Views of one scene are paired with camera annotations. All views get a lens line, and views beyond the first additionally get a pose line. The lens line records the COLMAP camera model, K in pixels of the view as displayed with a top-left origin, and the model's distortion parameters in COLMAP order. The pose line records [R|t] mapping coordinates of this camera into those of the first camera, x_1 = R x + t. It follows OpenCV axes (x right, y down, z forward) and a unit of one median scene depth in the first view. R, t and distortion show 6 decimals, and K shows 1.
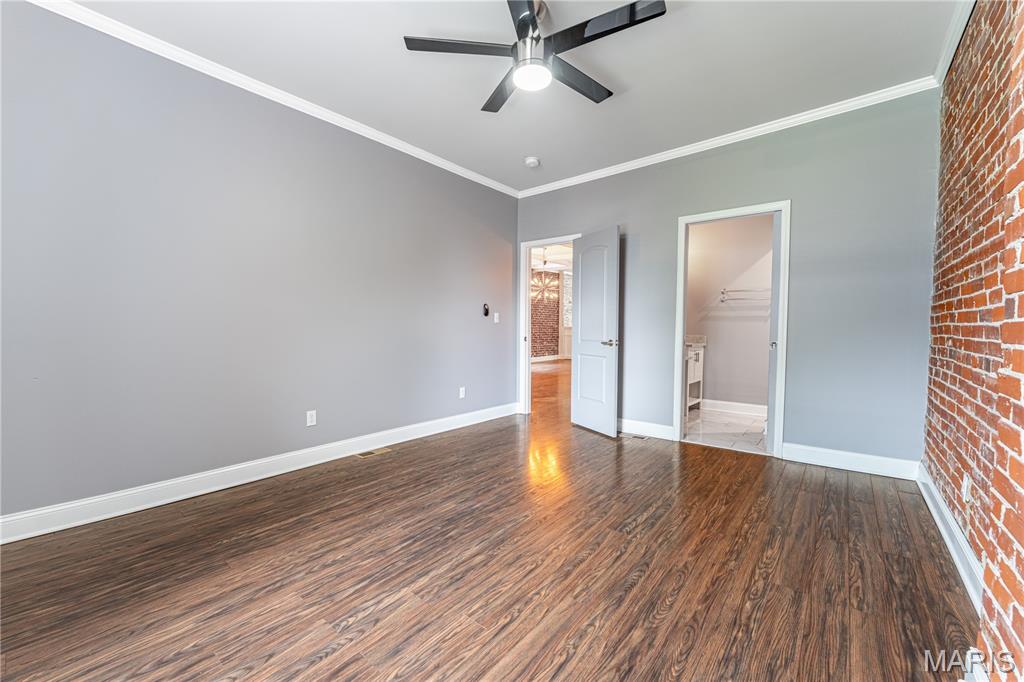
lens RADIAL K [[406.1, 0, 512.6], [0, 406.1, 340.8], [0, 0, 1]] dist [-0.001207, -0.000411]
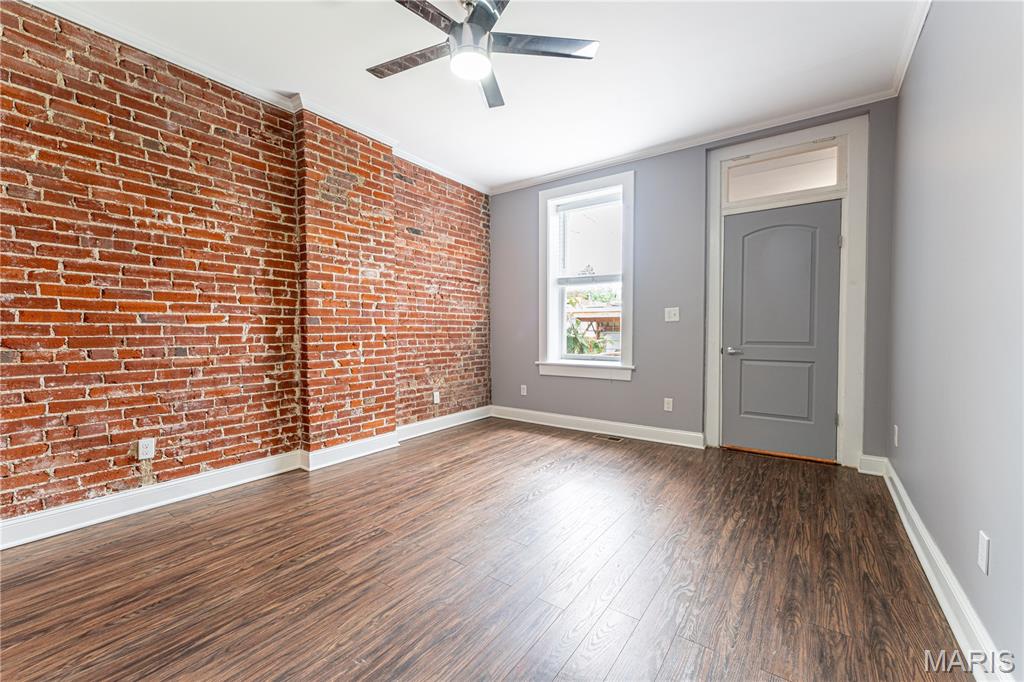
lens RADIAL K [[406.1, 0, 511.8], [0, 406.1, 339.0], [0, 0, 1]] dist [-0.001207, -0.000411]
pose [[-0.998395, -0.001252, -0.056622, 0.004092], [-0.004682, 0.998159, 0.060474, -0.069277], [0.056442, 0.060642, -0.996562, 2.003773]]
